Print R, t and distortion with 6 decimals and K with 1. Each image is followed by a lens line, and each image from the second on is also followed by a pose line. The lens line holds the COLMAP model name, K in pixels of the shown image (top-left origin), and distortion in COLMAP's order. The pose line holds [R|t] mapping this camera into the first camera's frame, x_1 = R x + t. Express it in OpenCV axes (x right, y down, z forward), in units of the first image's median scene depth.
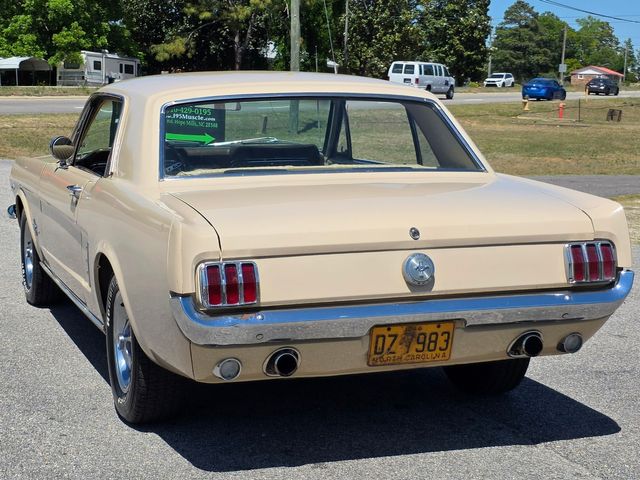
lens RADIAL K [[1229.8, 0, 300.4], [0, 1229.8, 215.2], [0, 0, 1]] dist [0.117718, 0.000000]
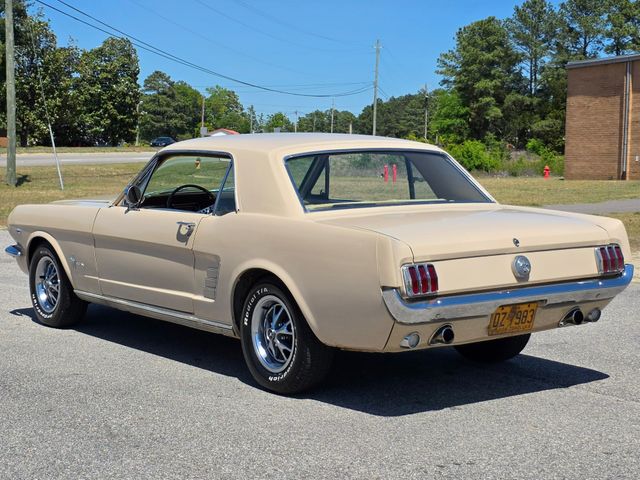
lens RADIAL K [[1118.0, 0, 302.5], [0, 1118.0, 214.1], [0, 0, 1]] dist [0.077664, 0.000000]
pose [[0.955211, -0.022828, 0.295043, -0.442330], [0.035755, 0.998619, -0.038494, 0.019363], [-0.293757, 0.047319, 0.954708, -0.159889]]
